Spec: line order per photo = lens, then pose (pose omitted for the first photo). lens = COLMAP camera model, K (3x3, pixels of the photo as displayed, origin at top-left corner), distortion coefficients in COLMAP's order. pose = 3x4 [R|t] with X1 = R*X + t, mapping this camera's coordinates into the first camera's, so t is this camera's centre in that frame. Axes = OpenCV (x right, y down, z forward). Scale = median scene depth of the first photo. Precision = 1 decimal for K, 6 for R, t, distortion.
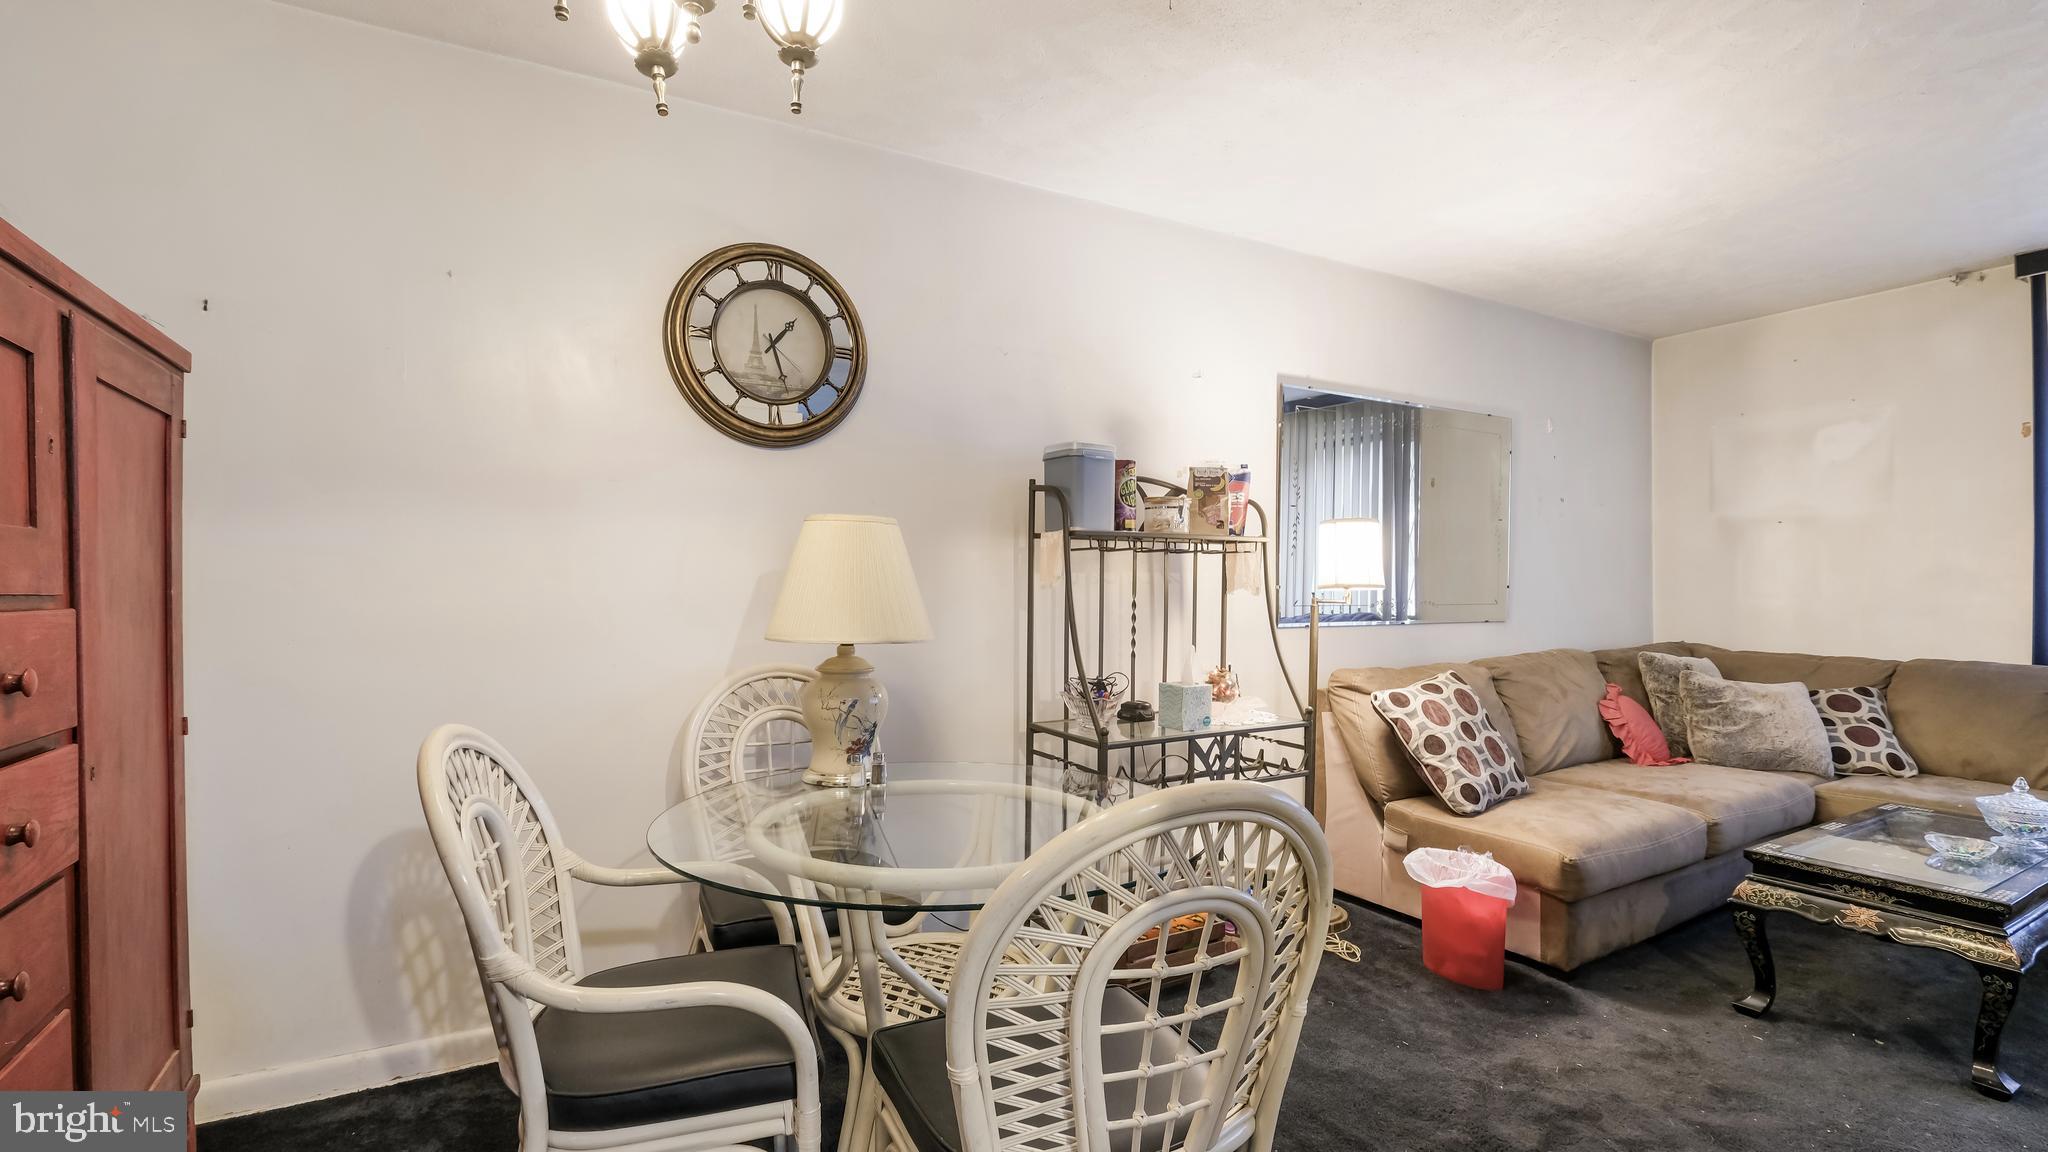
lens RADIAL K [[893.2, 0, 1021.9], [0, 893.2, 601.7], [0, 0, 1]] dist [0.002099, 0.000664]
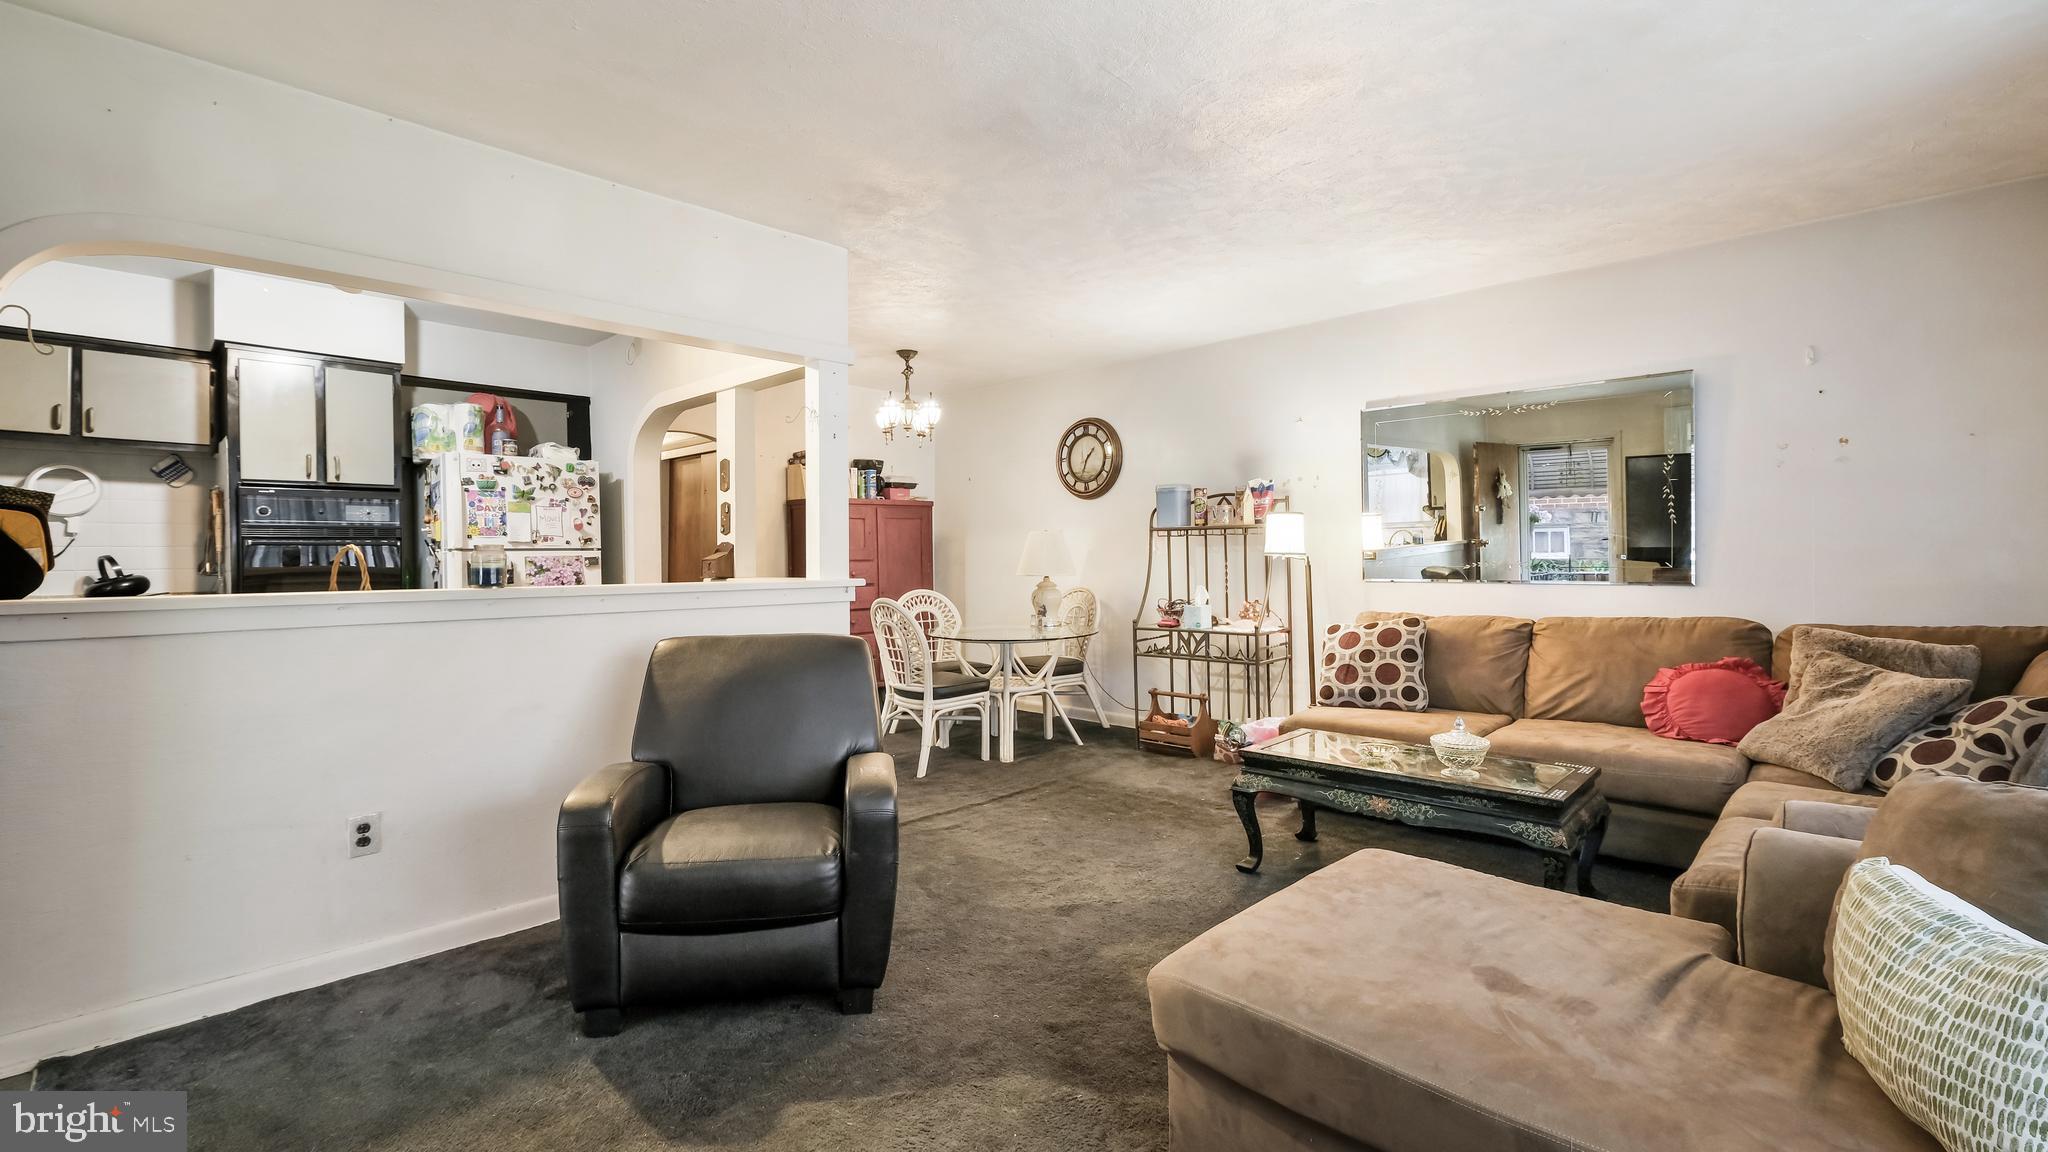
lens RADIAL K [[854.2, 0, 978.8], [0, 854.2, 554.2], [0, 0, 1]] dist [0.000690, 0.000162]
pose [[0.203292, -0.007714, -0.979088, 1.959913], [-0.016572, 0.999799, -0.011318, 0.009128], [0.978978, 0.018526, 0.203123, 0.230186]]
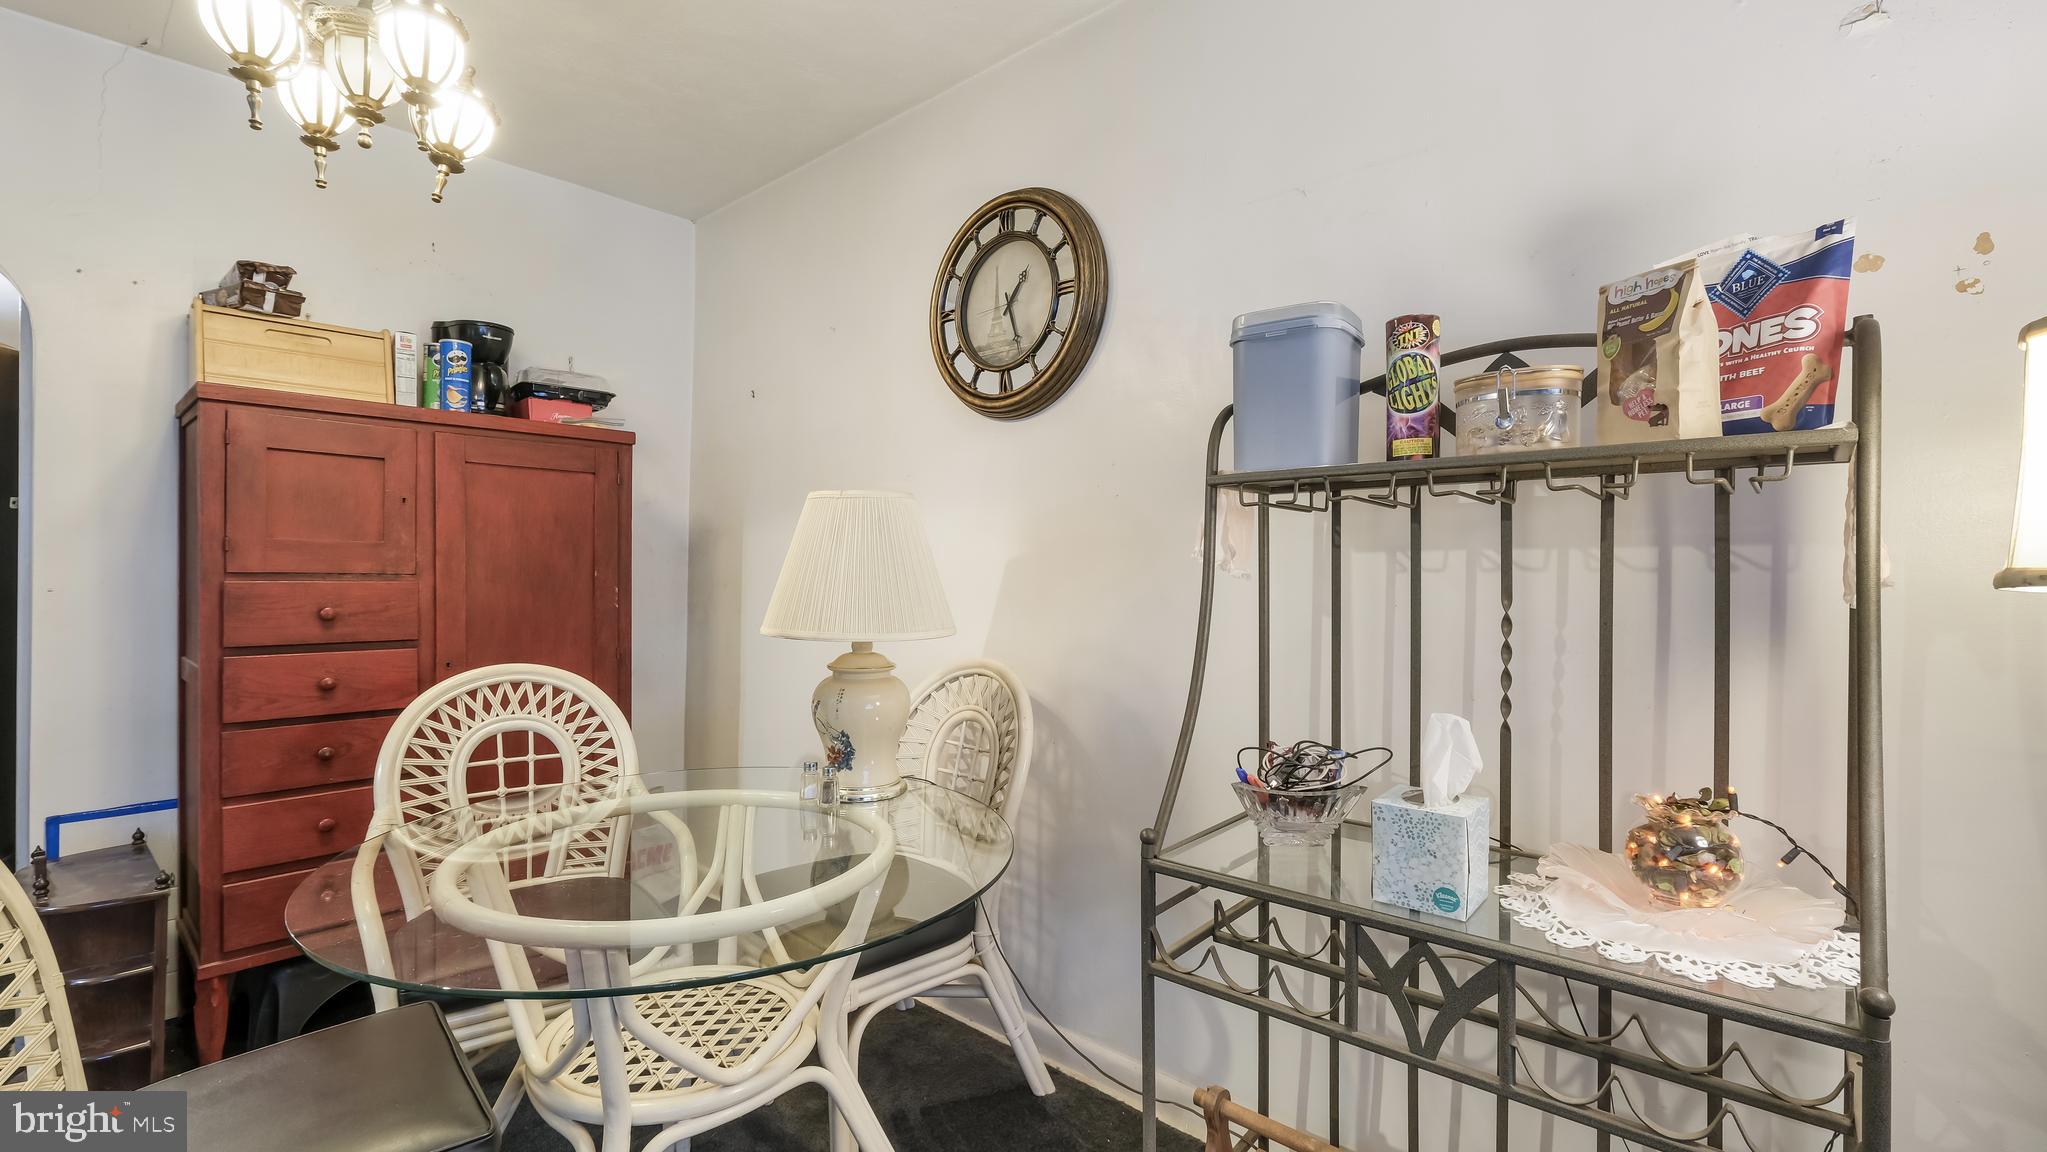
lens RADIAL K [[926.1, 0, 1023.5], [0, 926.1, 576.0], [0, 0, 1]] dist [-0.000089, 0.000050]
pose [[0.293098, 0.000144, -0.956082, 0.602939], [-0.035833, 0.999299, -0.010834, -0.007704], [0.955411, 0.037435, 0.292898, 0.749308]]
